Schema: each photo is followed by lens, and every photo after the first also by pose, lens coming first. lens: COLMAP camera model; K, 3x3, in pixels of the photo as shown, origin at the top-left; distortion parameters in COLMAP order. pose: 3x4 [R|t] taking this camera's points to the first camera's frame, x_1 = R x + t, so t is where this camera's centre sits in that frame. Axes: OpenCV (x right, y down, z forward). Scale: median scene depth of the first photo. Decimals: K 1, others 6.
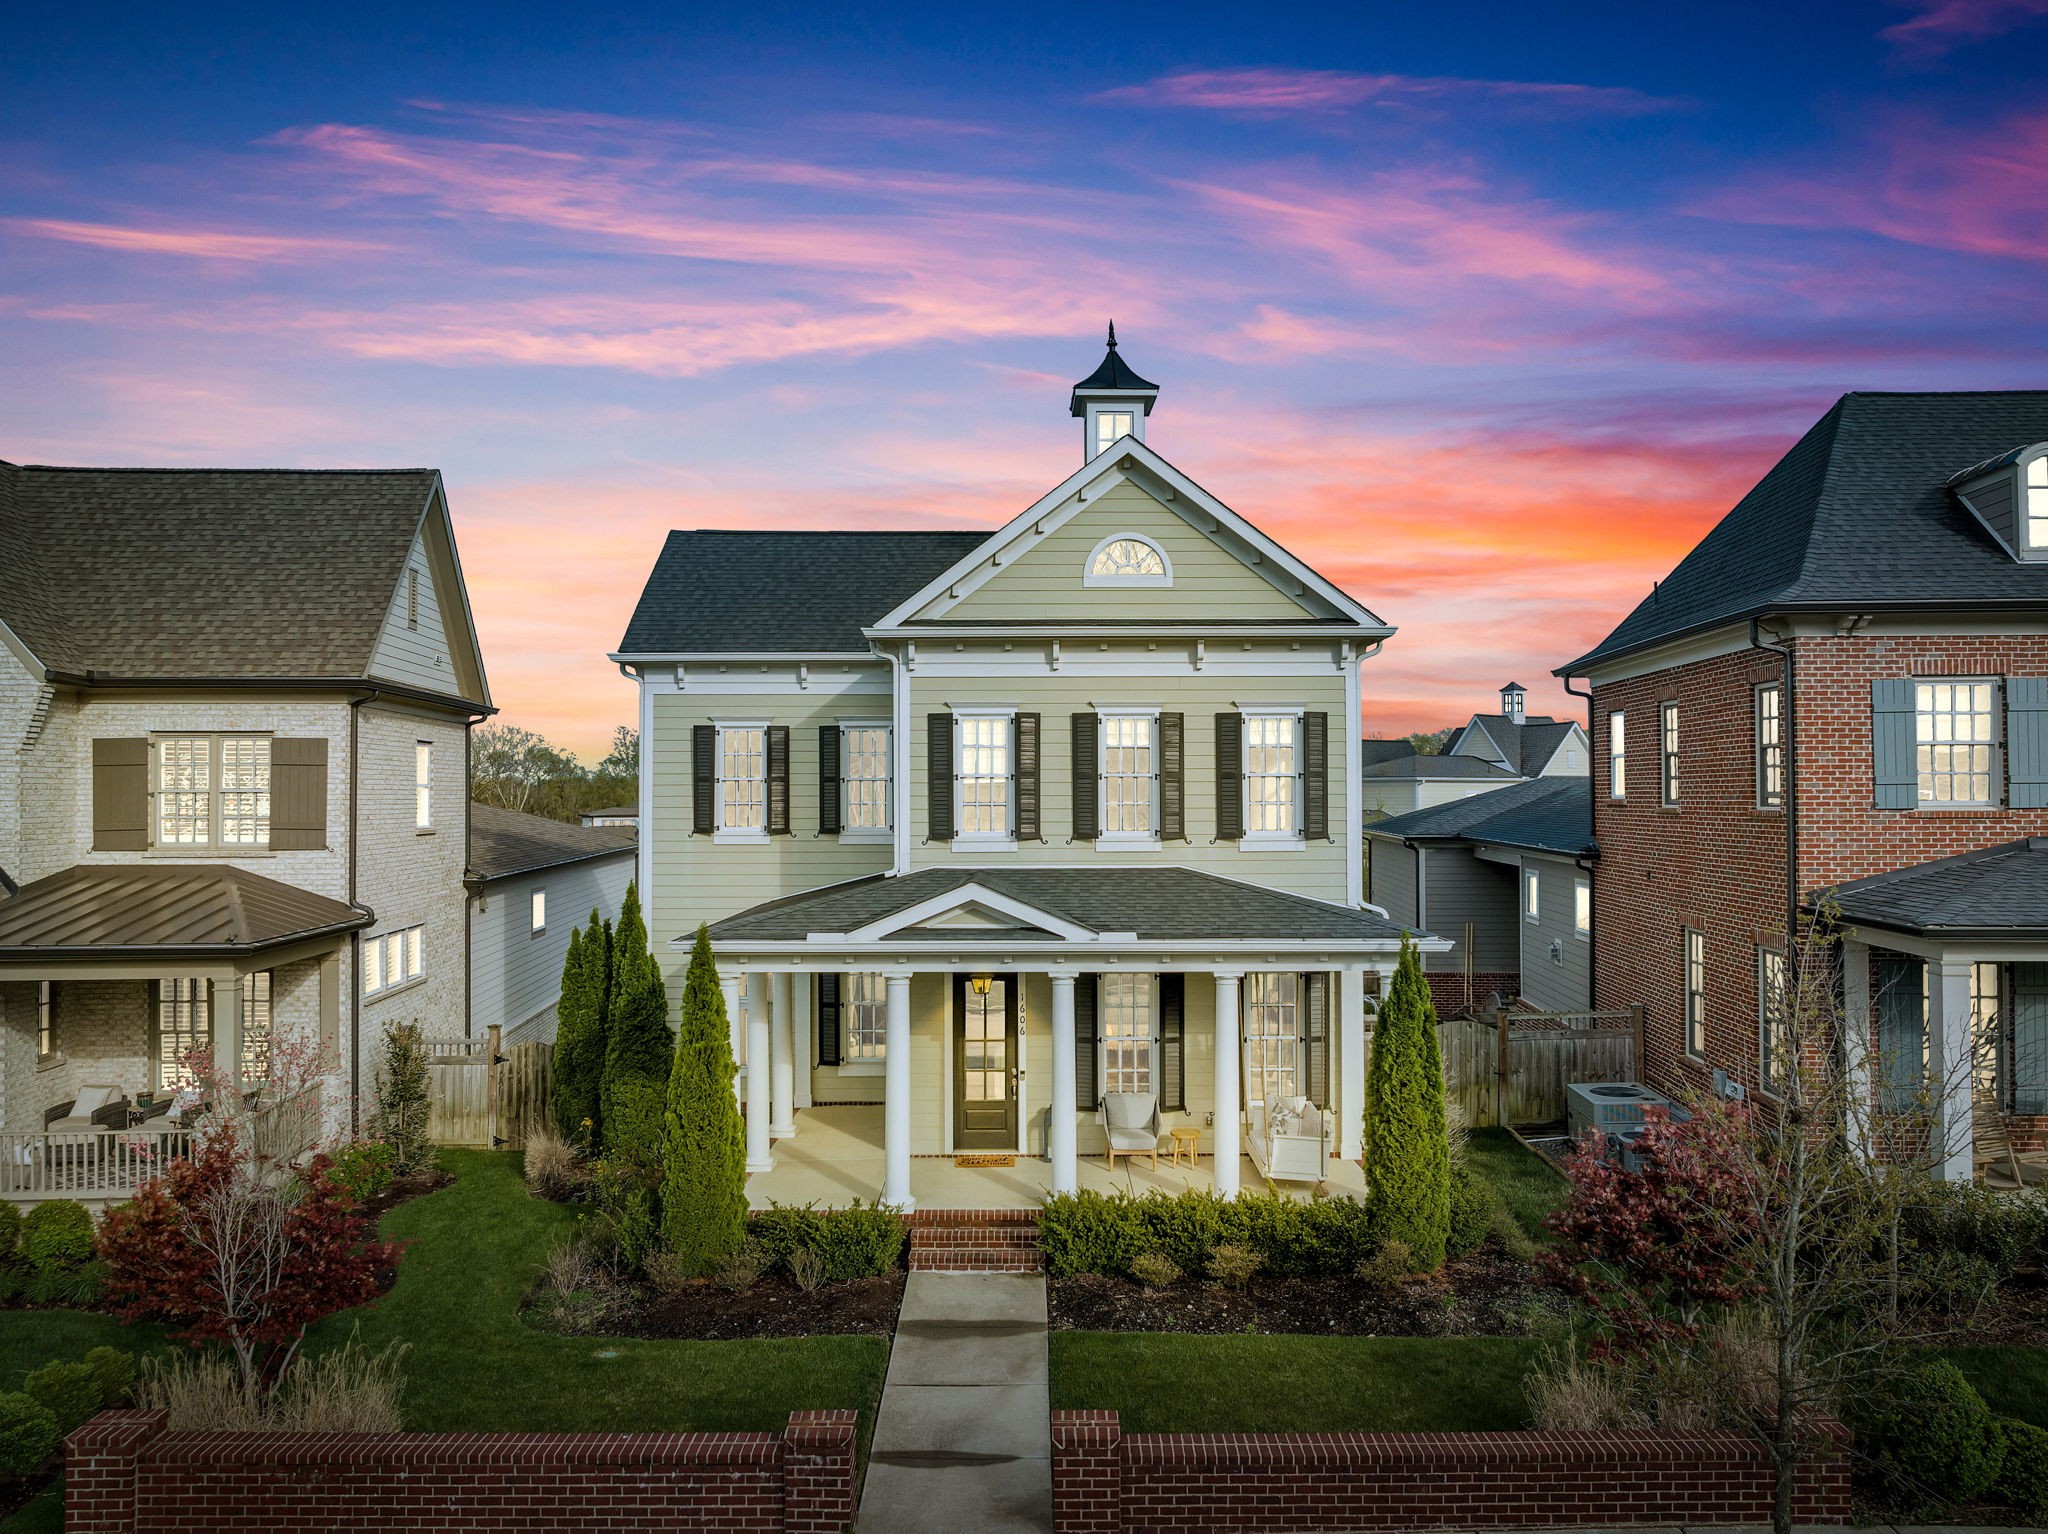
lens RADIAL K [[1425.3, 0, 1035.9], [0, 1425.3, 779.6], [0, 0, 1]] dist [-0.048945, 0.023727]
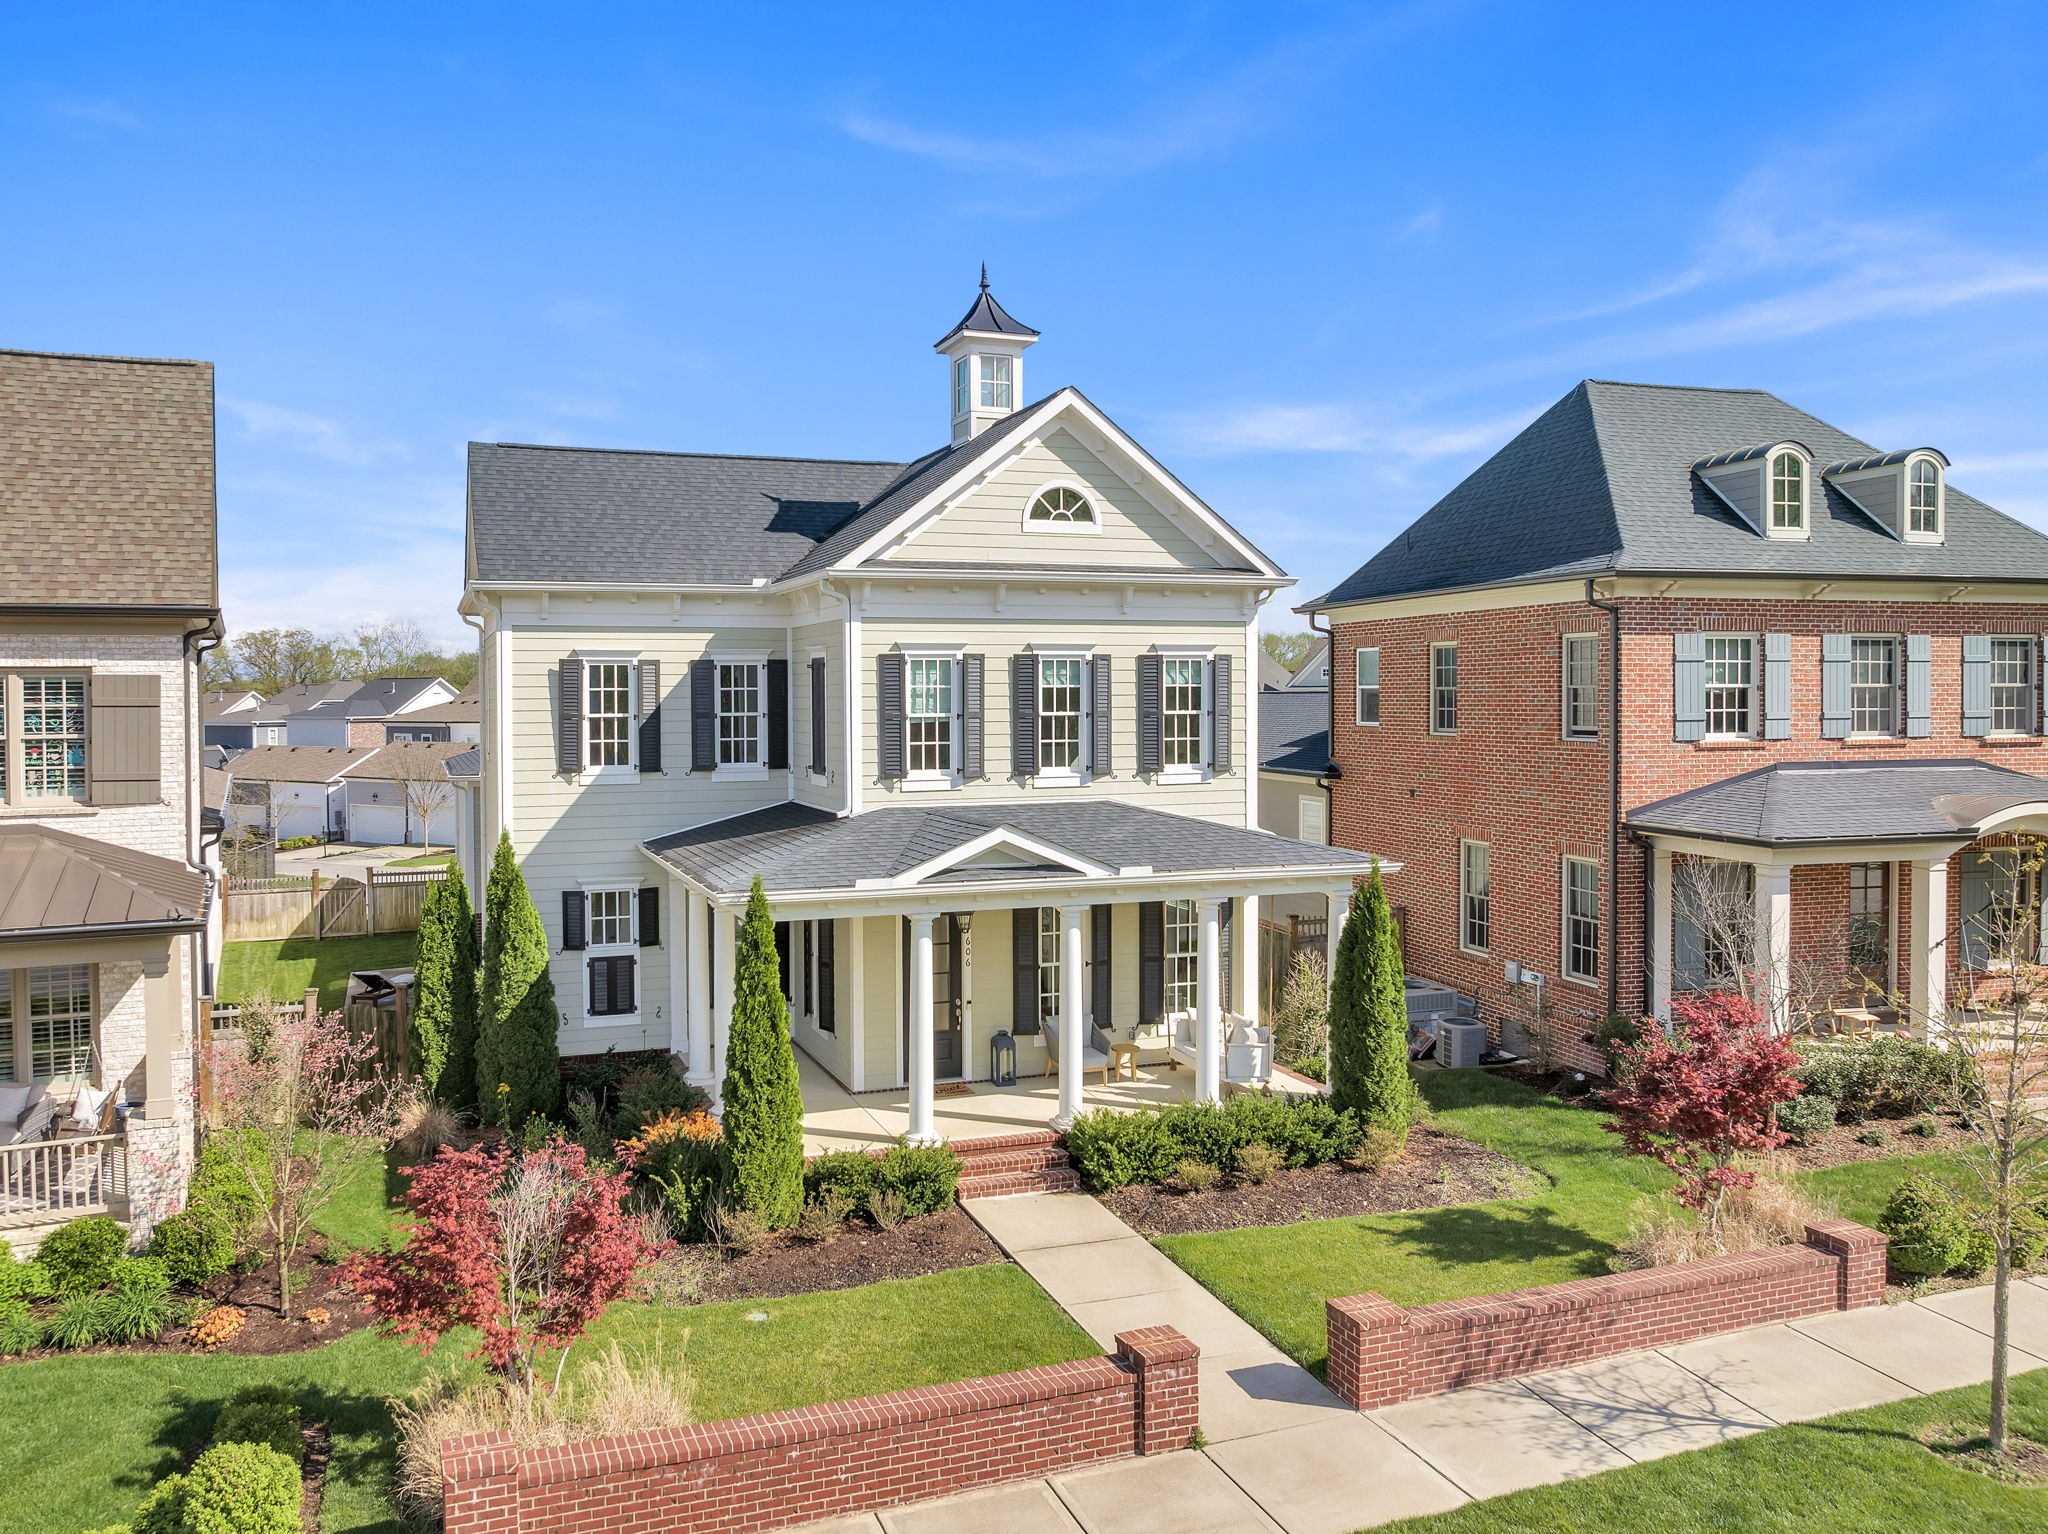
lens RADIAL K [[1425.3, 0, 1044.7], [0, 1425.3, 757.8], [0, 0, 1]] dist [-0.048945, 0.023727]
pose [[0.950699, -0.015108, 0.309748, -0.296820], [0.000871, 0.998939, 0.046051, -0.020718], [-0.310115, -0.043510, 0.949703, 0.009995]]
